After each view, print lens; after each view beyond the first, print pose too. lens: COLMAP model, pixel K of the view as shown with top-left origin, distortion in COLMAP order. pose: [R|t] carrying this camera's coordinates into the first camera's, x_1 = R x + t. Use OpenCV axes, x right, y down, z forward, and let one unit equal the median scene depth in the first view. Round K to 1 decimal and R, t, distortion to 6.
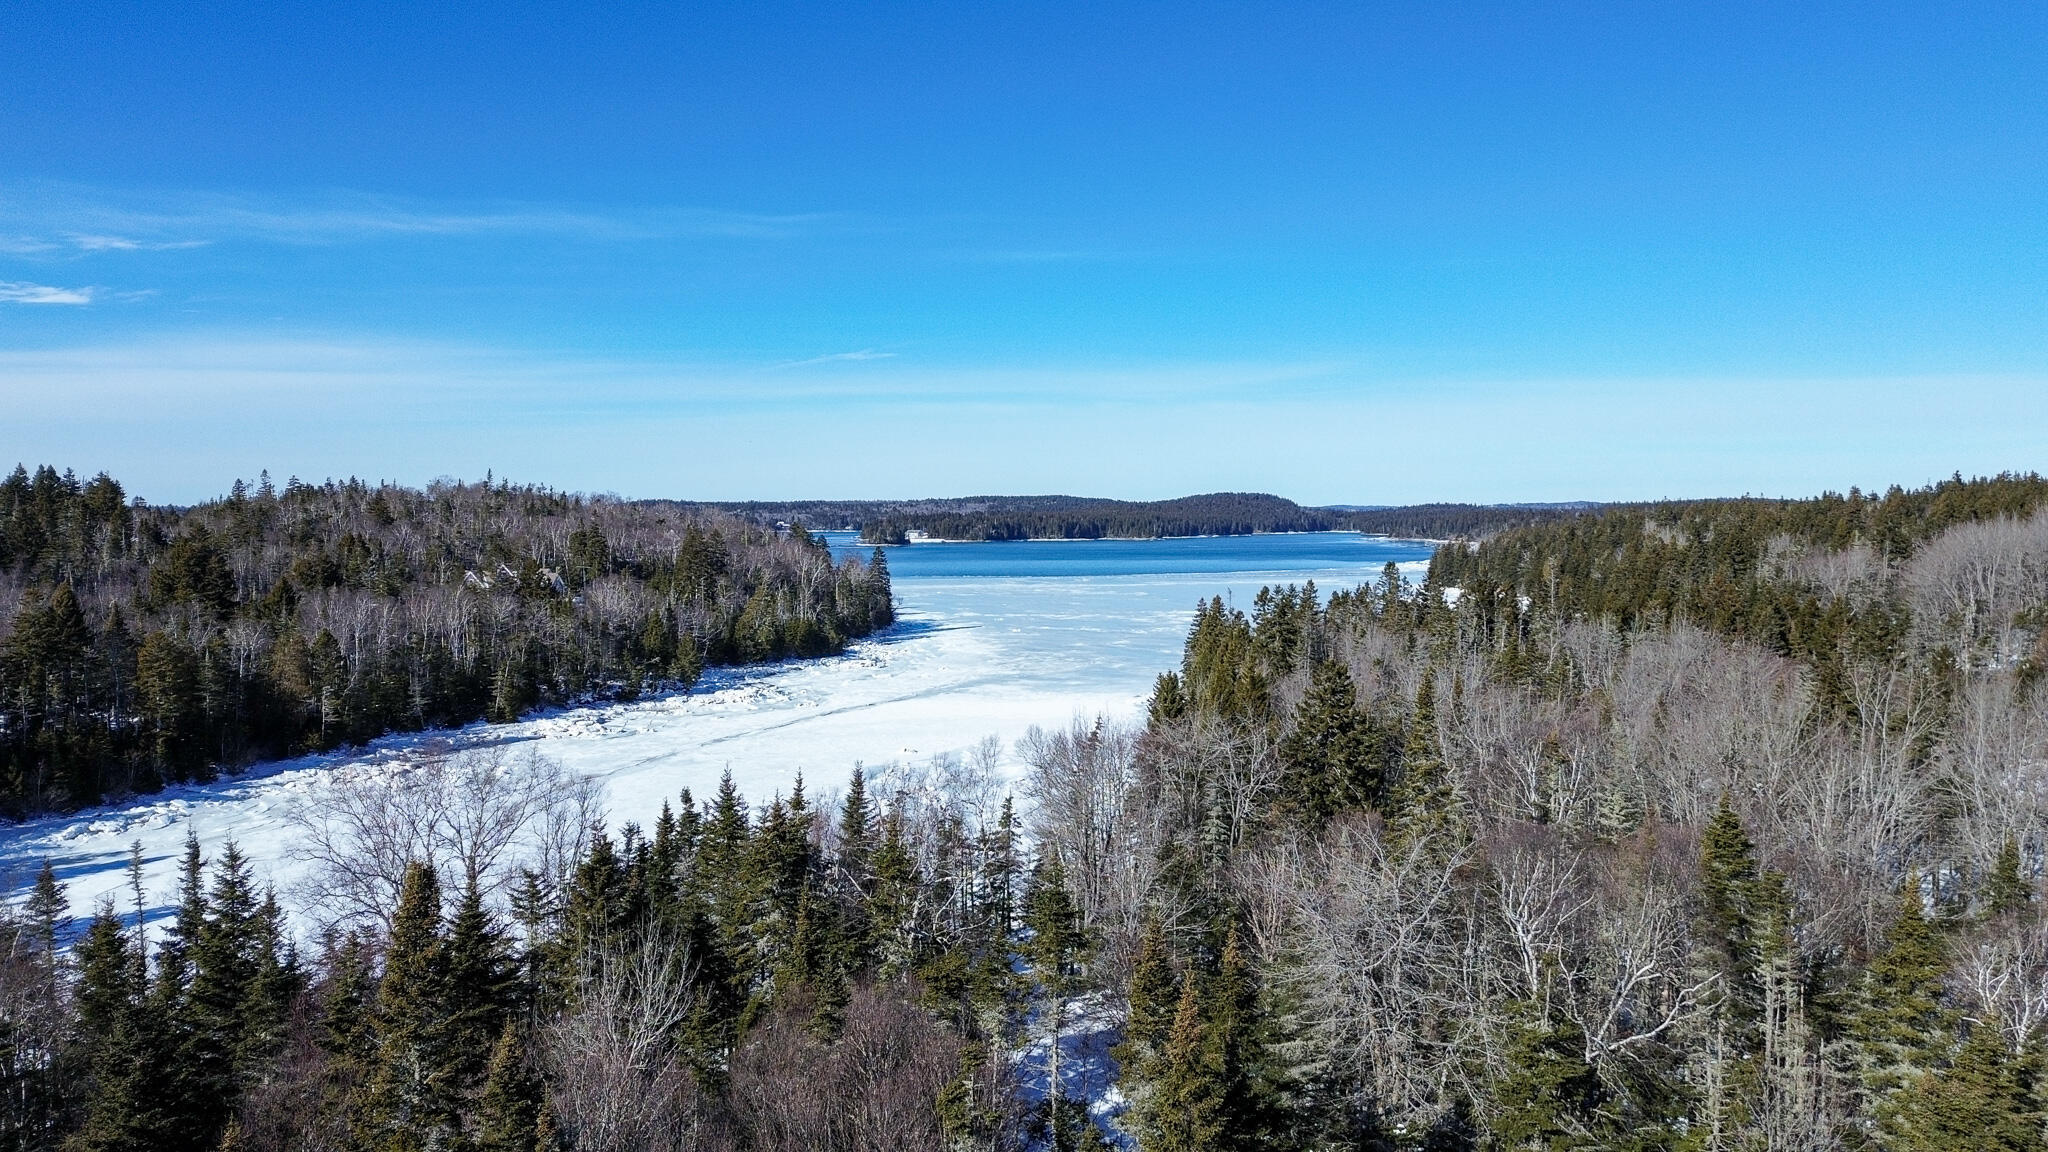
lens RADIAL K [[1432.9, 0, 1028.0], [0, 1432.9, 563.3], [0, 0, 1]] dist [0.087246, -0.090076]
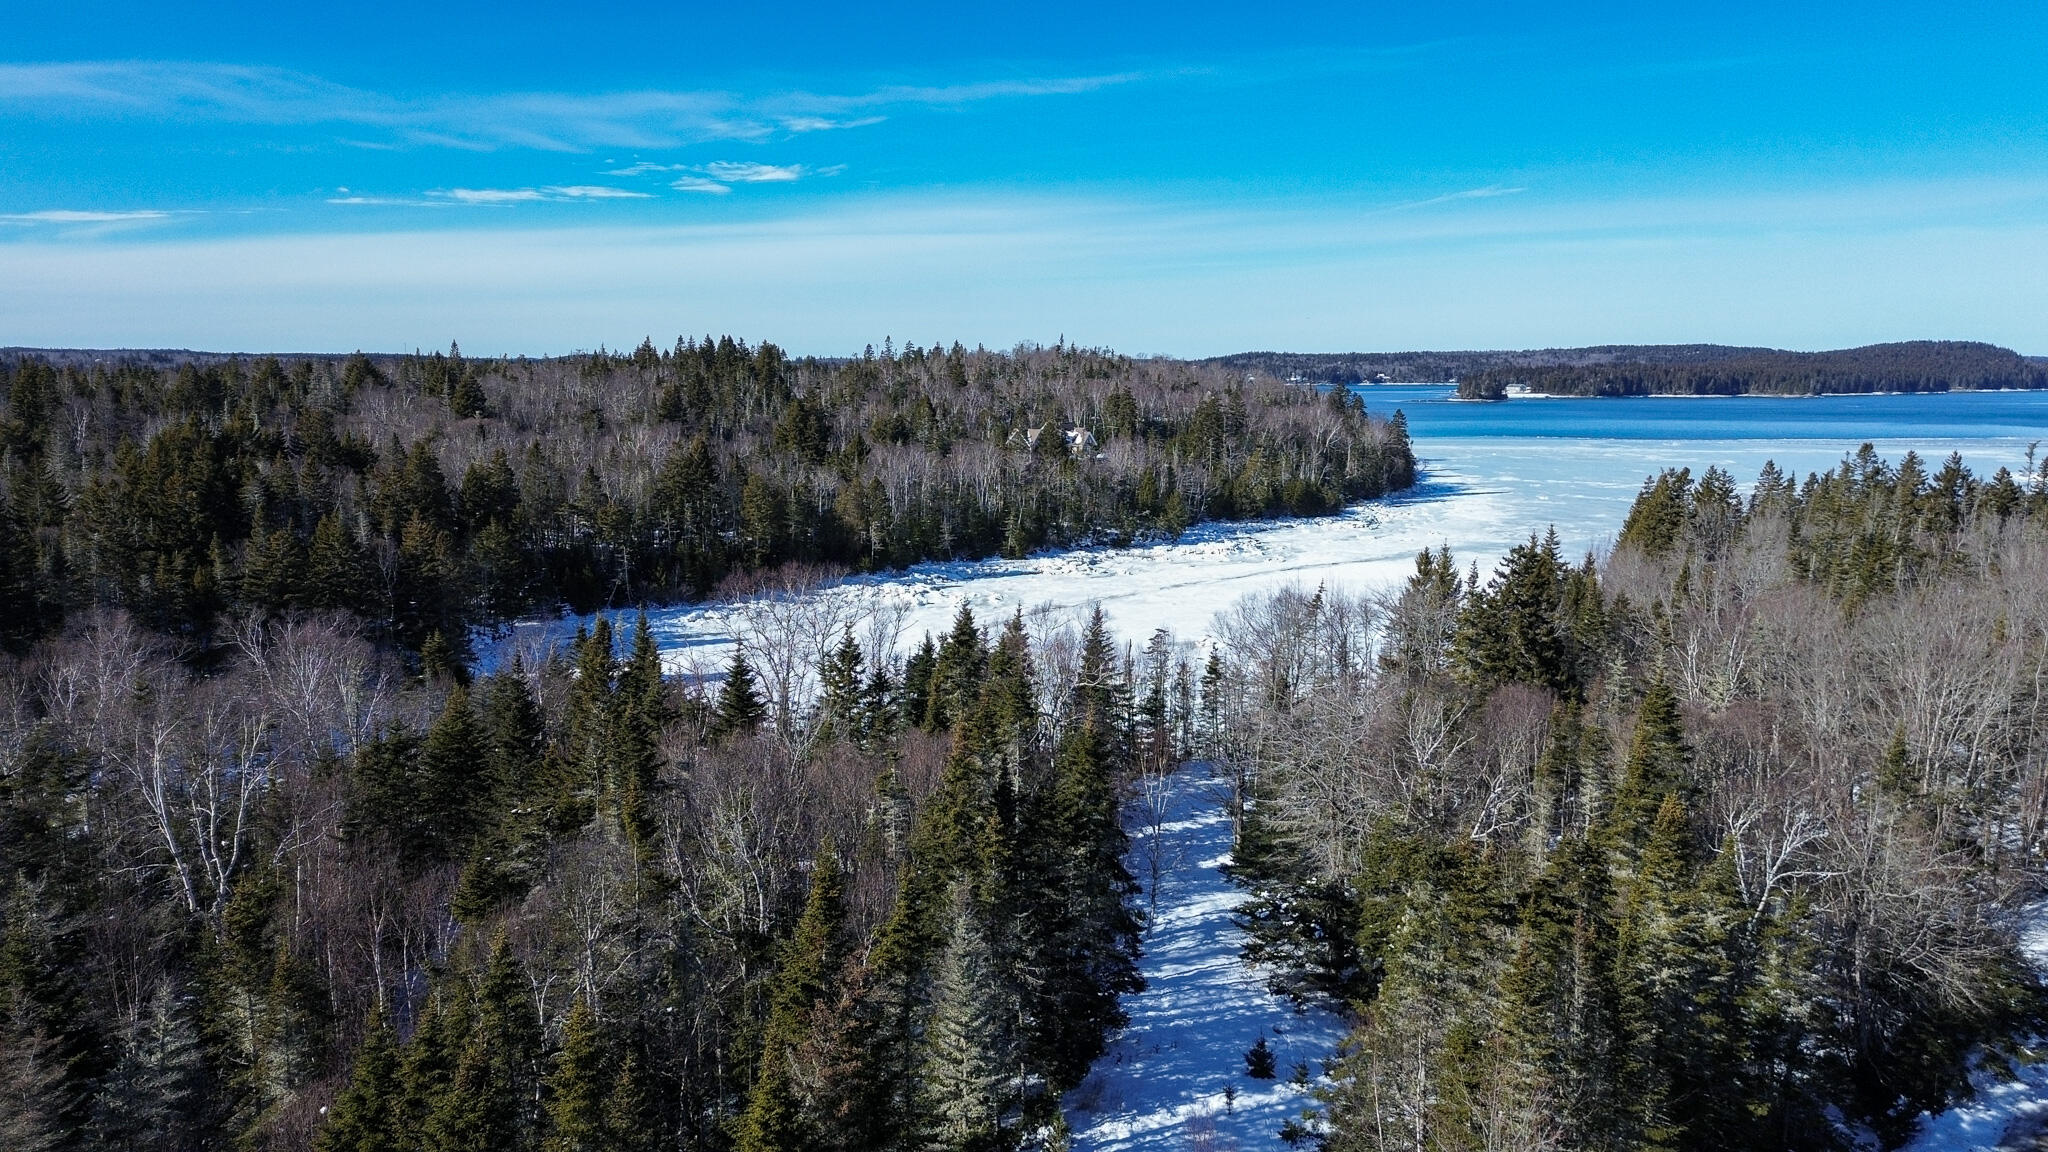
lens RADIAL K [[1432.9, 0, 1025.9], [0, 1432.9, 574.6], [0, 0, 1]] dist [0.087246, -0.090076]
pose [[0.914042, 0.064028, -0.400535, 0.109728], [-0.019330, 0.993217, 0.114658, -0.012122], [0.405159, -0.097060, 0.909079, -0.072082]]
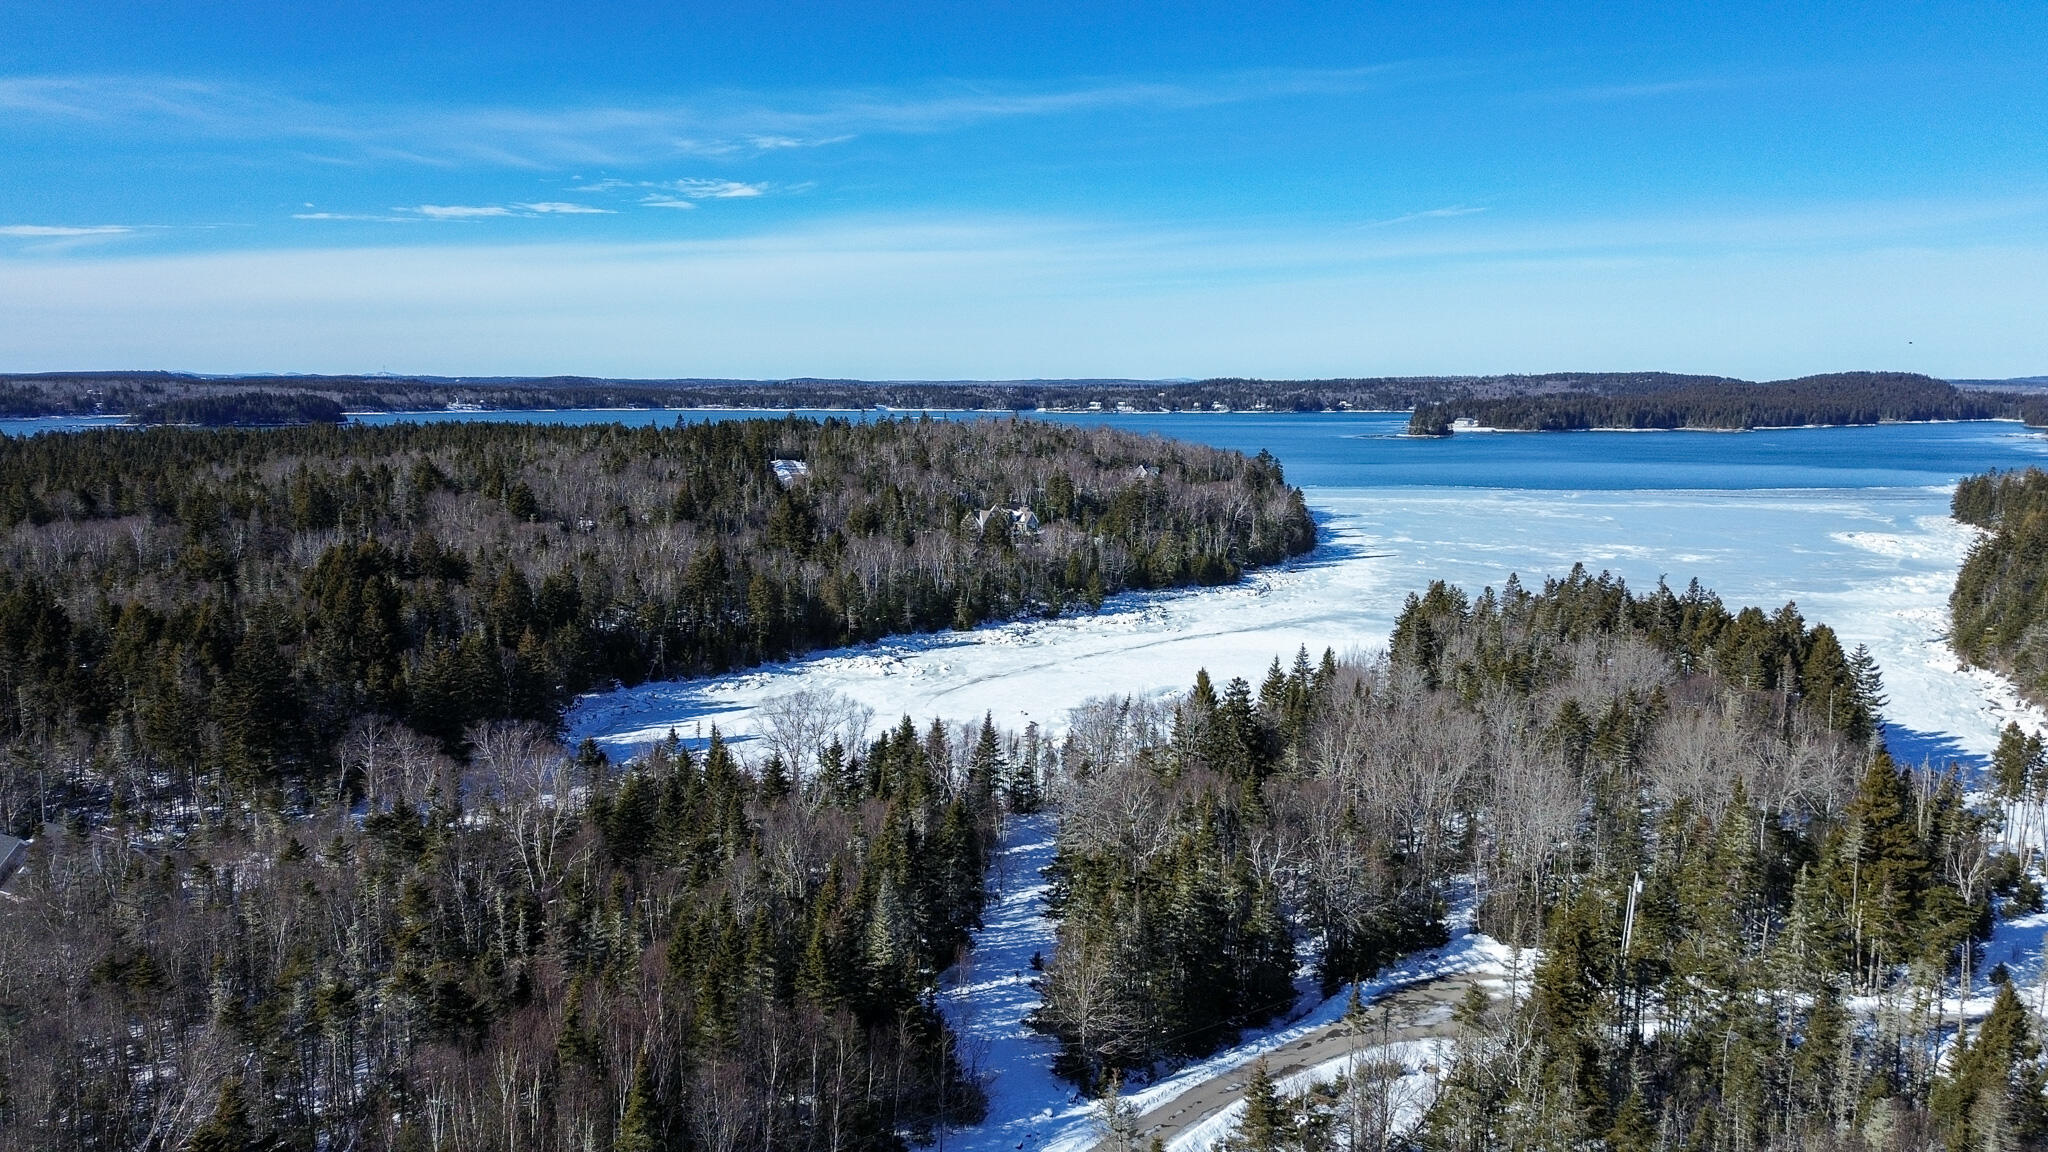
lens RADIAL K [[1432.9, 0, 1025.9], [0, 1432.9, 576.8], [0, 0, 1]] dist [0.087246, -0.090076]
pose [[0.920640, 0.059578, -0.385841, 0.236436], [-0.020370, 0.994272, 0.104922, -0.090473], [0.389882, -0.088736, 0.916580, -0.294335]]
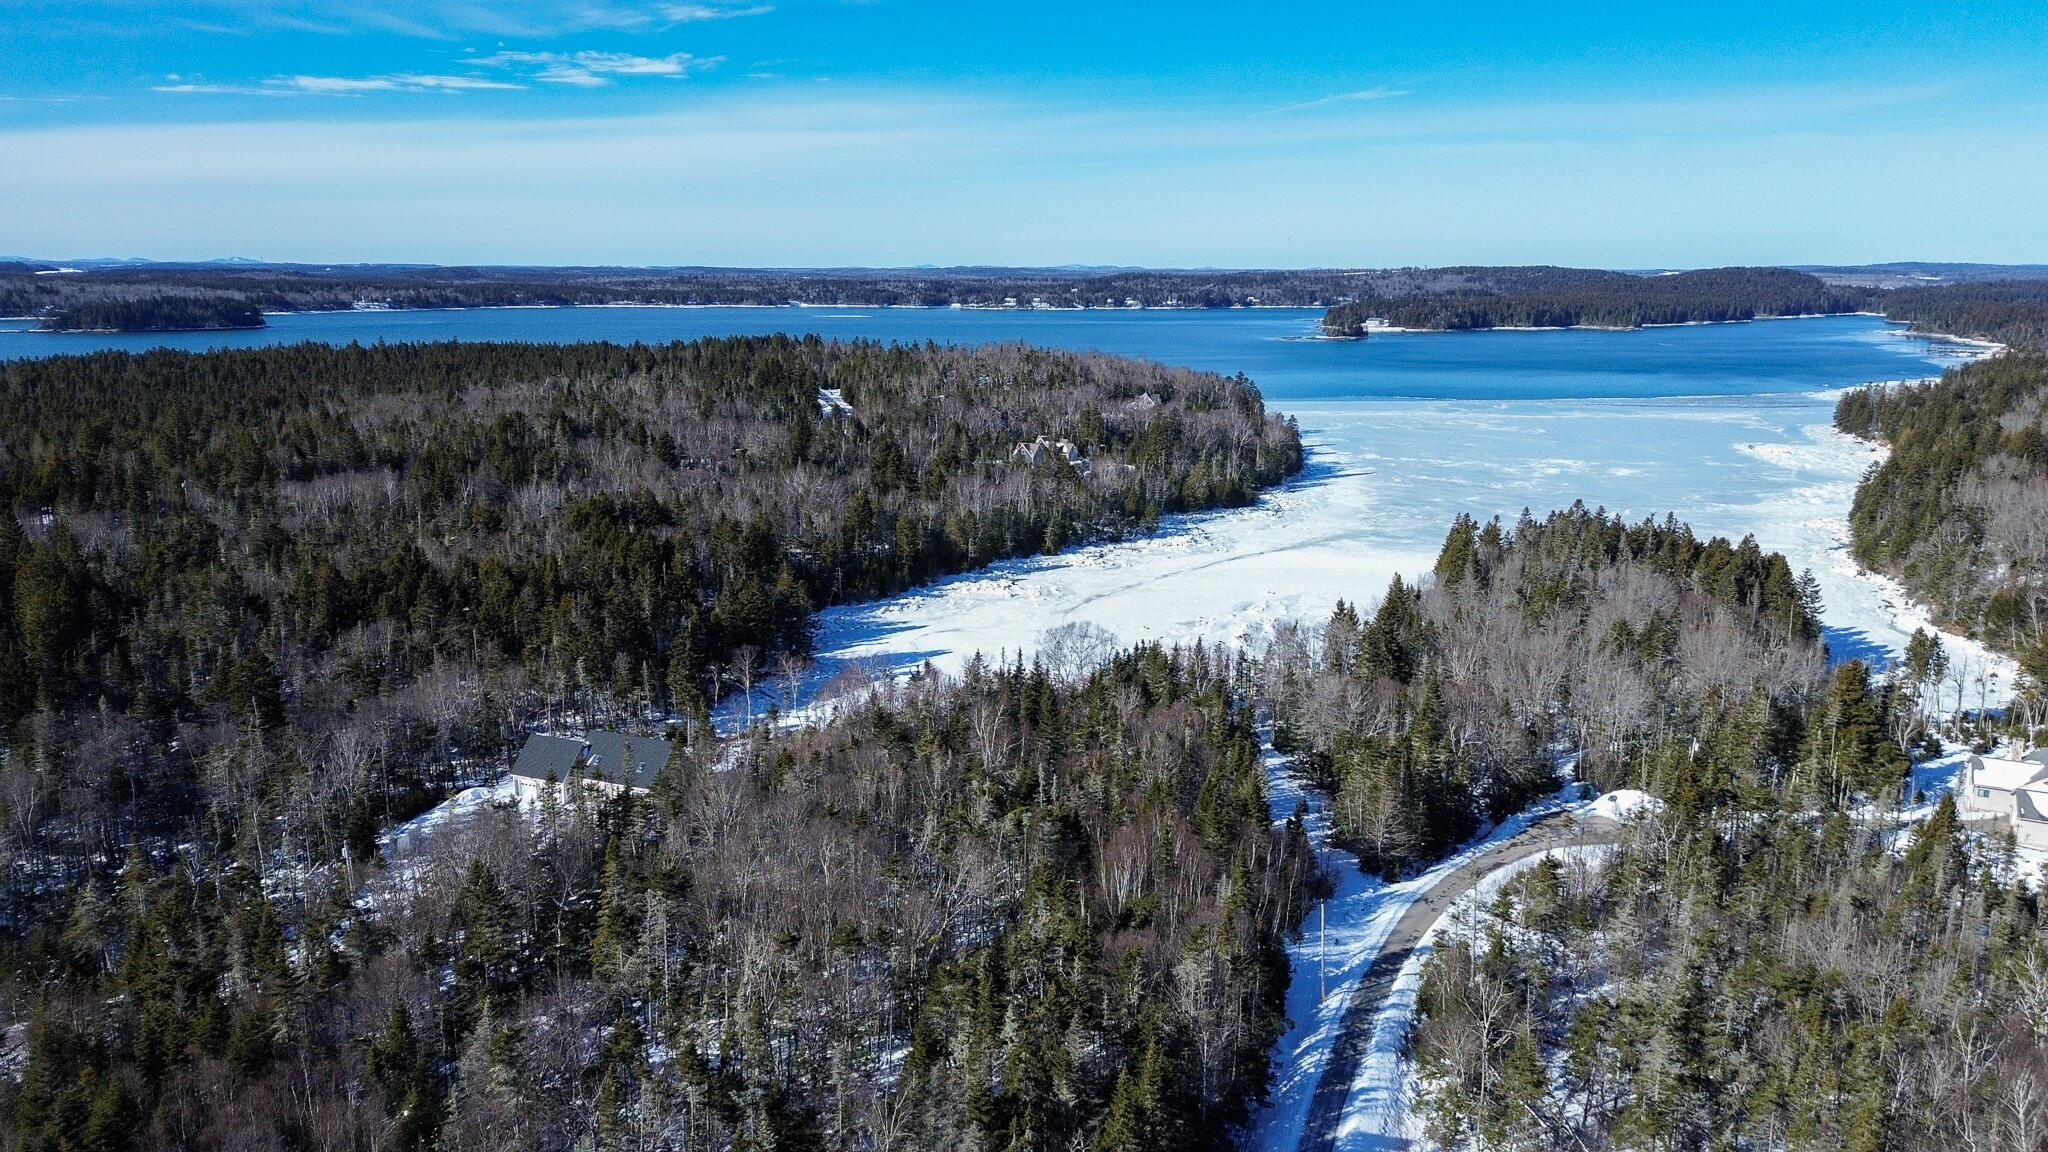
lens RADIAL K [[1432.9, 0, 1025.7], [0, 1432.9, 579.0], [0, 0, 1]] dist [0.087246, -0.090076]
pose [[0.947281, 0.073419, -0.311877, 0.141641], [-0.016727, 0.983397, 0.180696, -0.155969], [0.319966, -0.165953, 0.932782, -0.575992]]
